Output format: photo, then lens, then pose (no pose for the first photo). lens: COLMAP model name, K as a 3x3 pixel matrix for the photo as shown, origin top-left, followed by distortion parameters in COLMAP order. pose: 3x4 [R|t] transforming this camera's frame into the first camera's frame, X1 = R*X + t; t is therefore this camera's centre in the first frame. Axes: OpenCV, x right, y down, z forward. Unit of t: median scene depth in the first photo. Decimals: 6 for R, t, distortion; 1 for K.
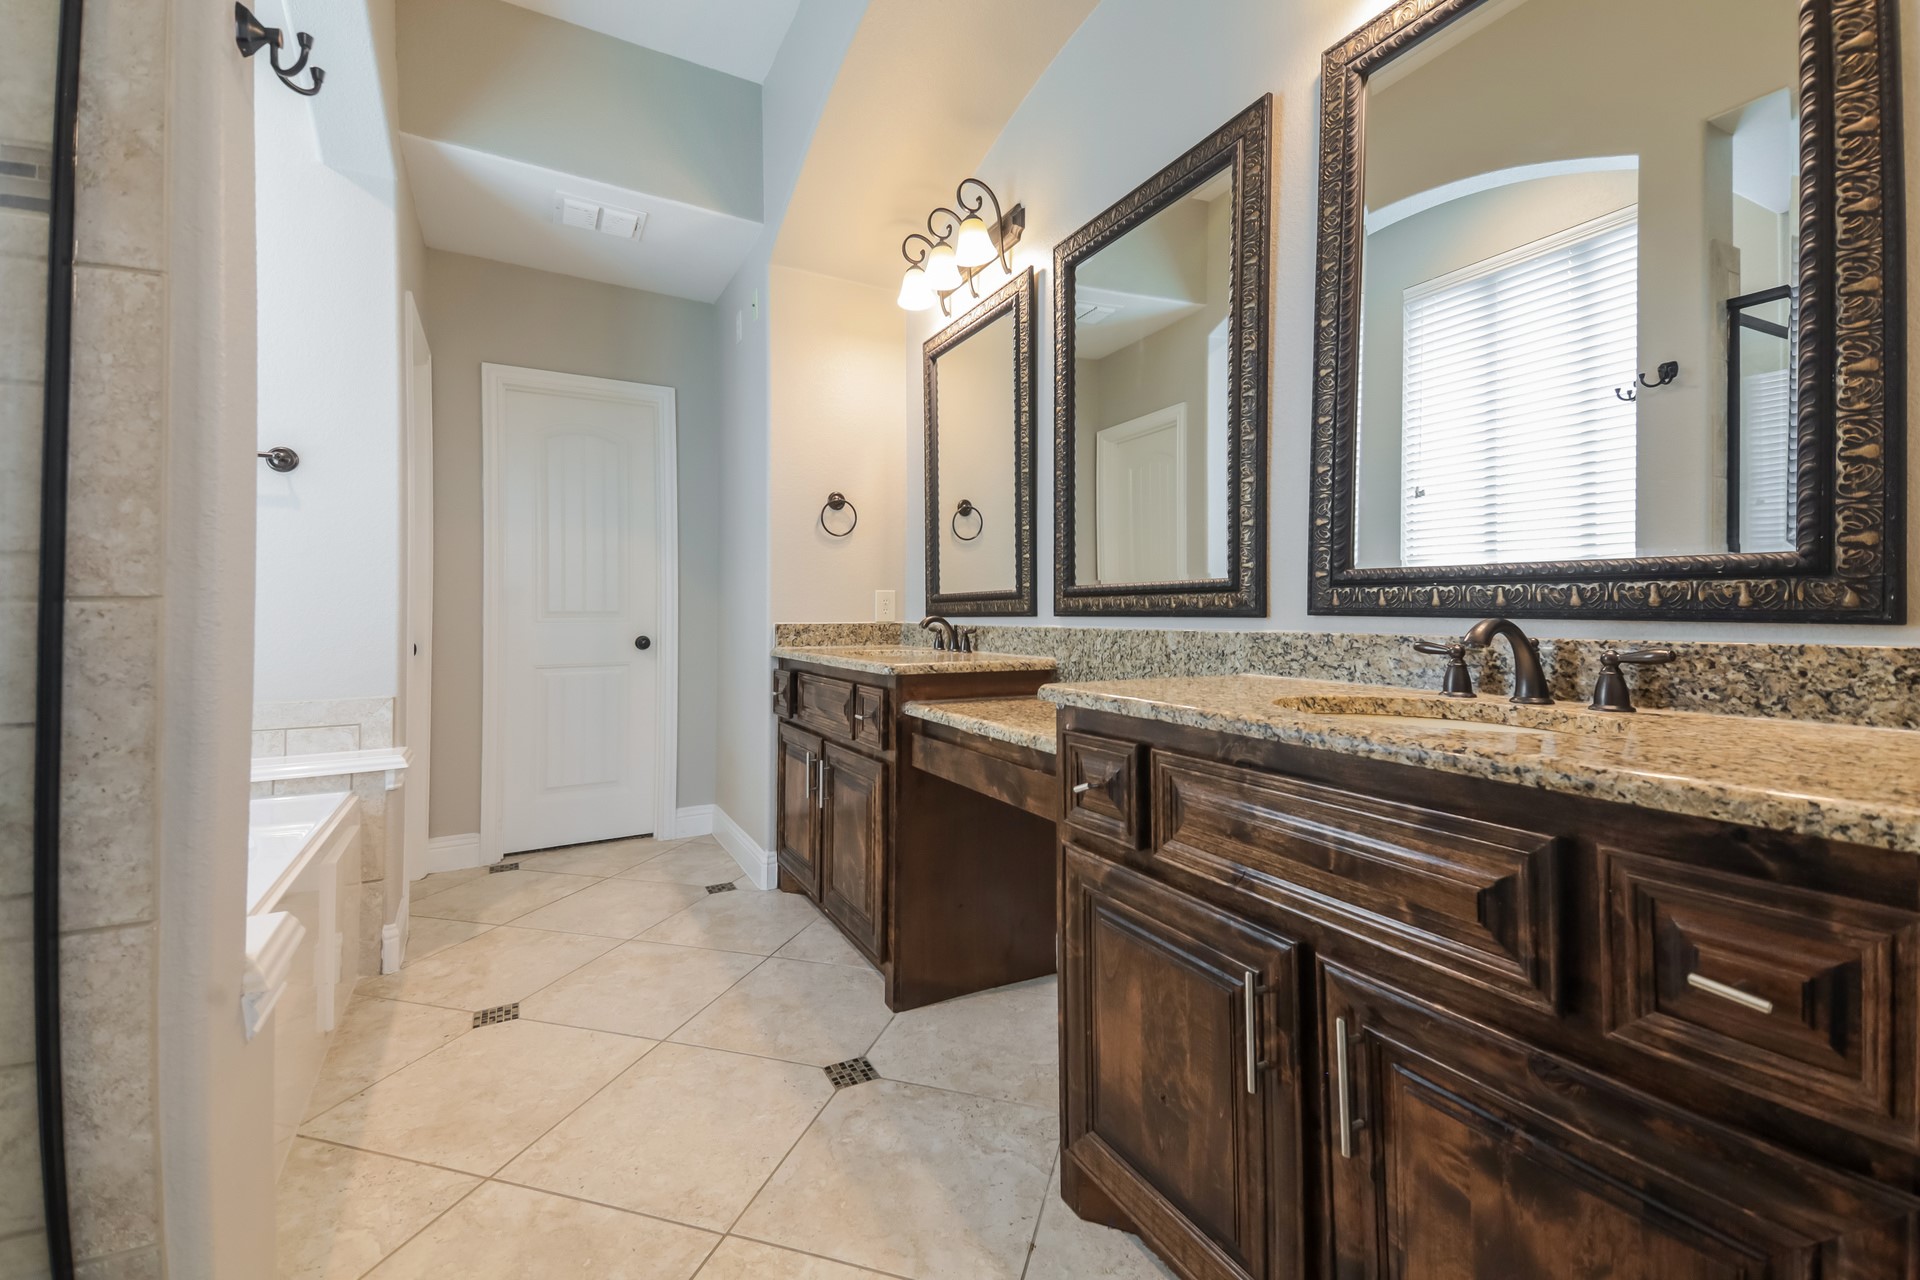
lens RADIAL K [[837.0, 0, 959.0], [0, 837.0, 611.5], [0, 0, 1]] dist [0.142219, -0.065729]
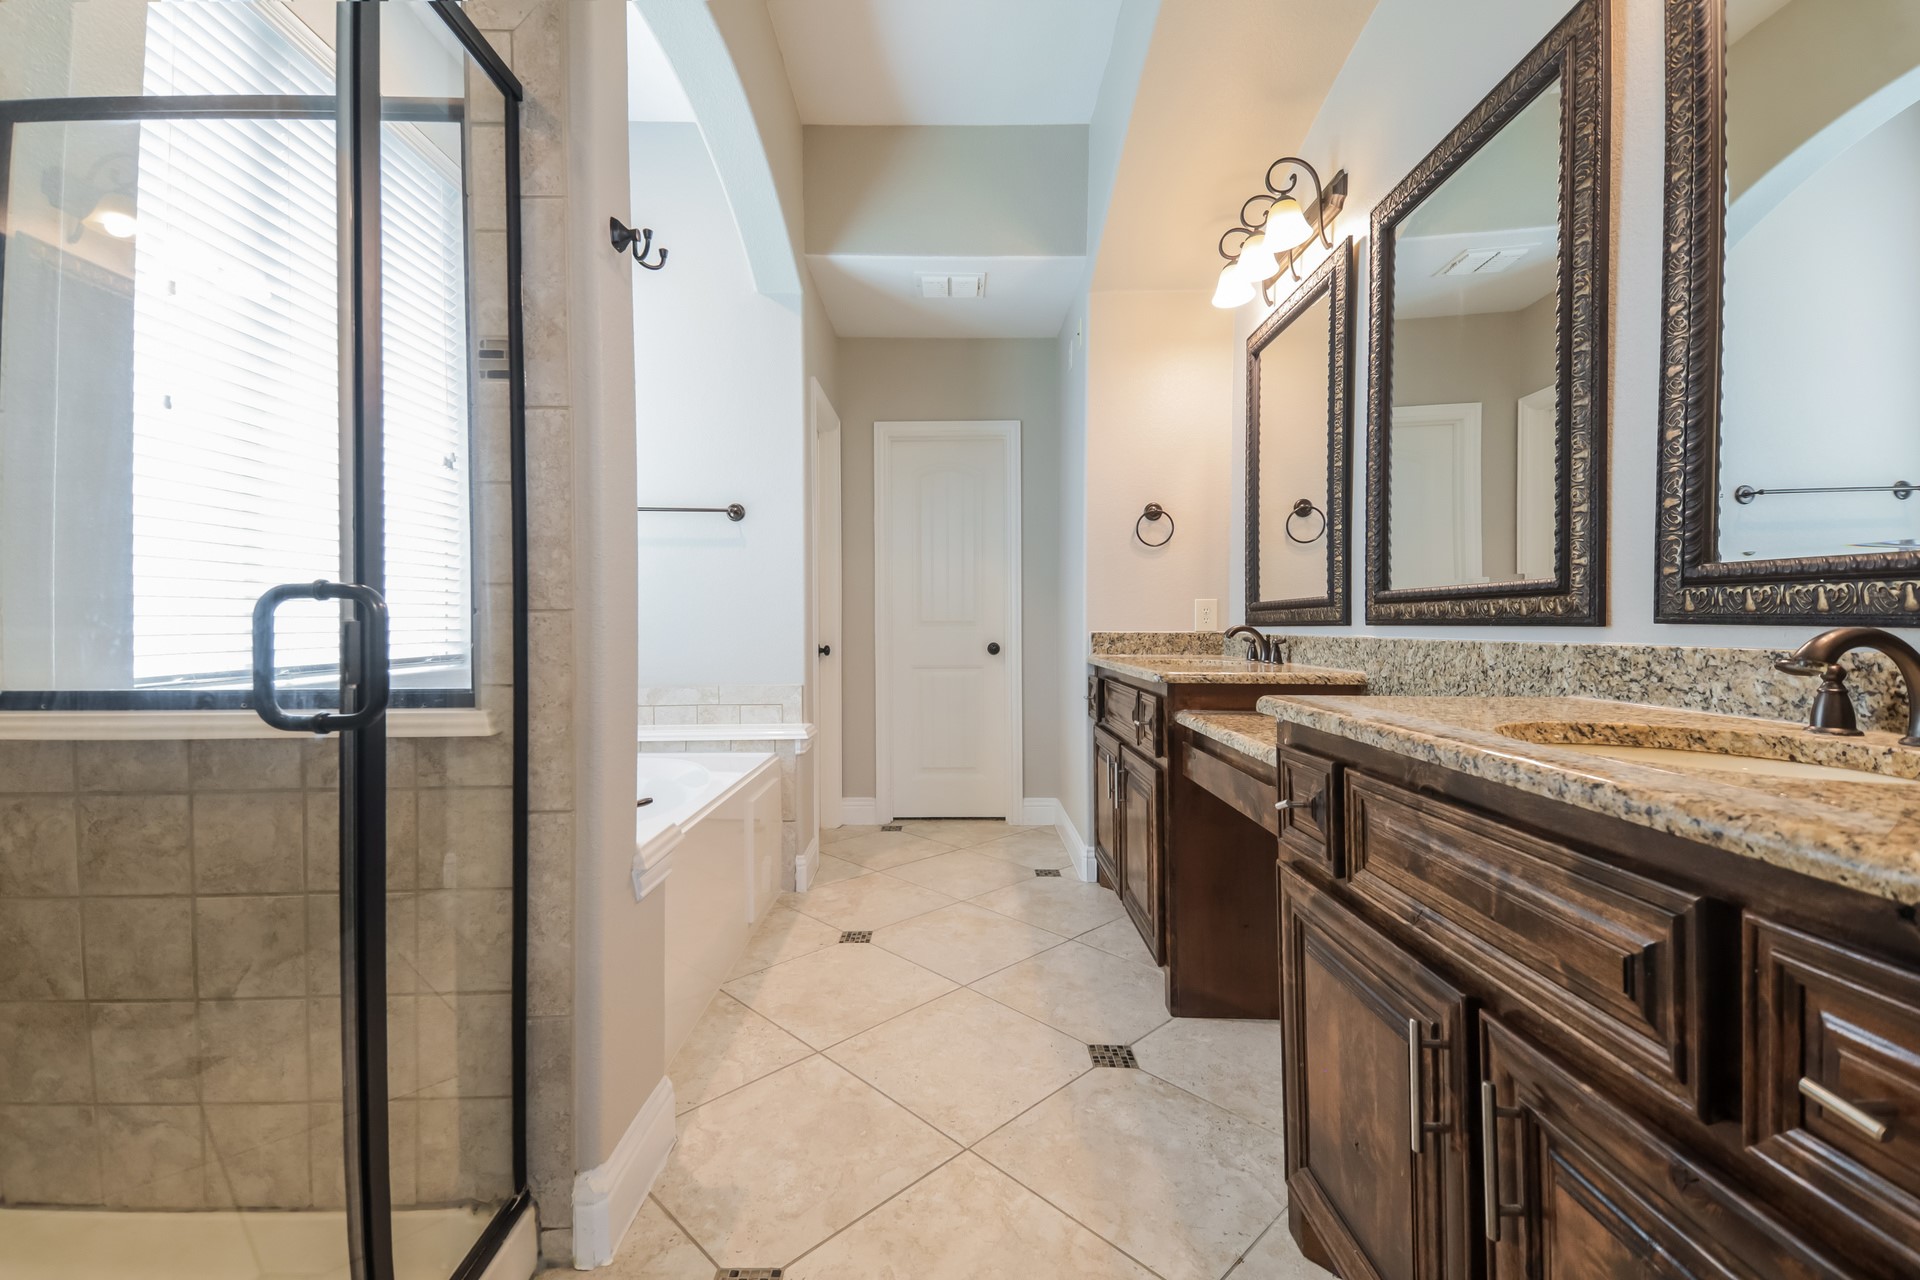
lens RADIAL K [[829.6, 0, 942.3], [0, 829.6, 628.9], [0, 0, 1]] dist [0.127618, -0.052400]
pose [[0.880634, 0.004267, -0.473778, 0.206040], [-0.000121, 0.999961, 0.008781, 0.002201], [0.473797, -0.007675, 0.880601, -0.014385]]
